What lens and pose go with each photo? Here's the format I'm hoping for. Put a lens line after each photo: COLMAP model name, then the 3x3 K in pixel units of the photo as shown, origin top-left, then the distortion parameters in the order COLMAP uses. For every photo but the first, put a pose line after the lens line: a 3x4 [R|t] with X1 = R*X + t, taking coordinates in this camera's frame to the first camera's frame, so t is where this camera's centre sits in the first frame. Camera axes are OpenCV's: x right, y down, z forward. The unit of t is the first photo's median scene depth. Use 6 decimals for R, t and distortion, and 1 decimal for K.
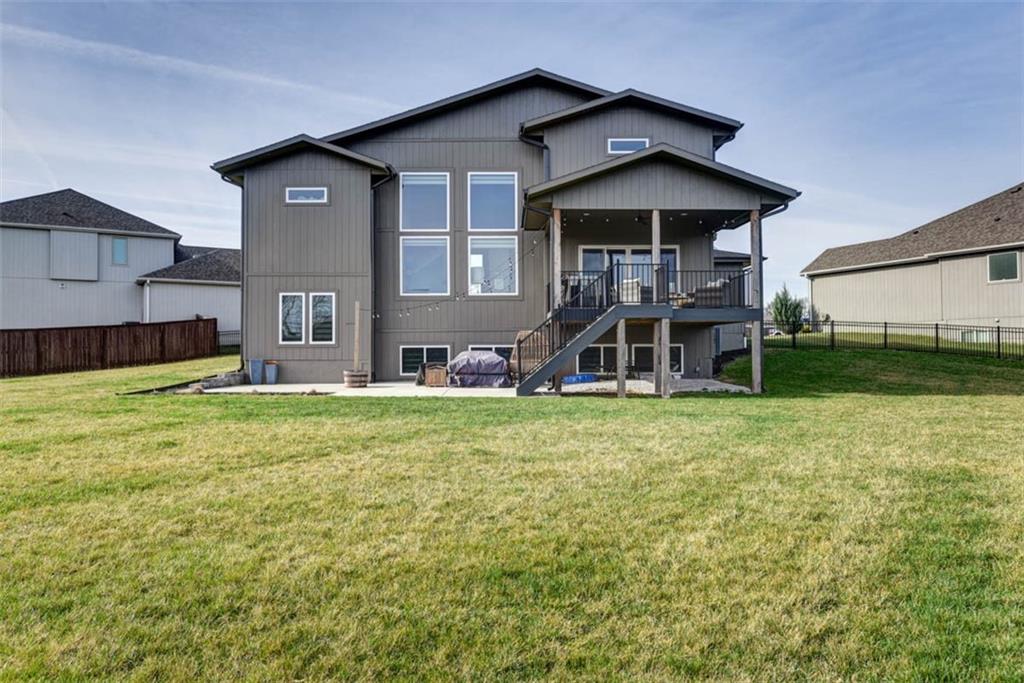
lens RADIAL K [[681.9, 0, 511.6], [0, 681.9, 342.4], [0, 0, 1]] dist [0.009661, 0.000737]
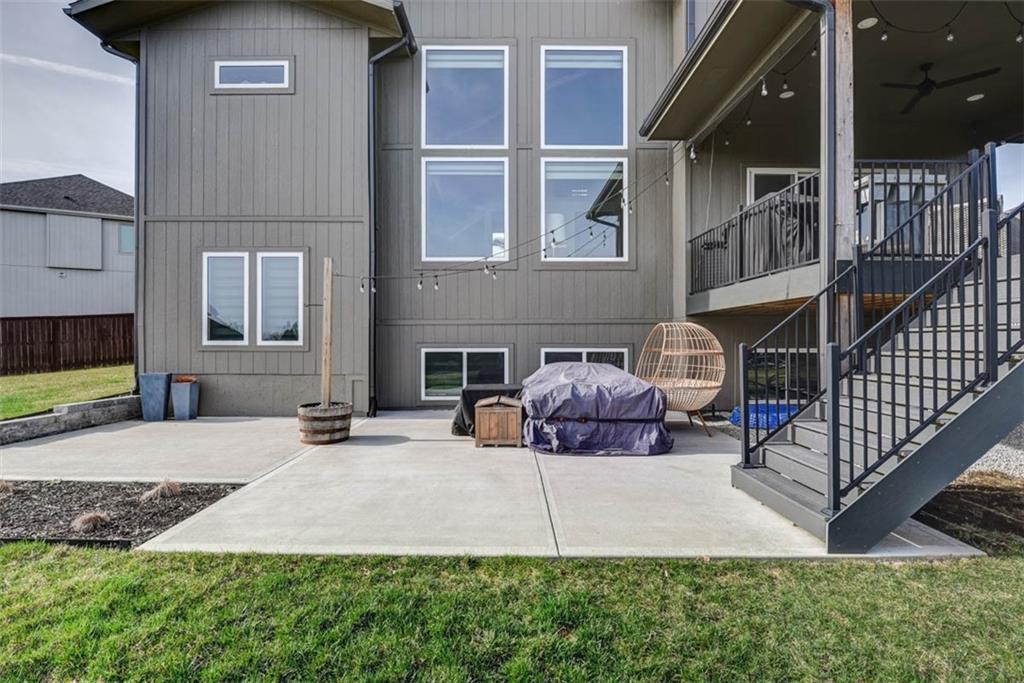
lens RADIAL K [[504.7, 0, 510.7], [0, 504.7, 342.2], [0, 0, 1]] dist [-0.003656, -0.000096]
pose [[0.999990, 0.004521, -0.000449, -0.089490], [-0.004514, 0.999897, 0.013611, -0.006470], [0.000510, -0.013609, 0.999907, 0.583213]]
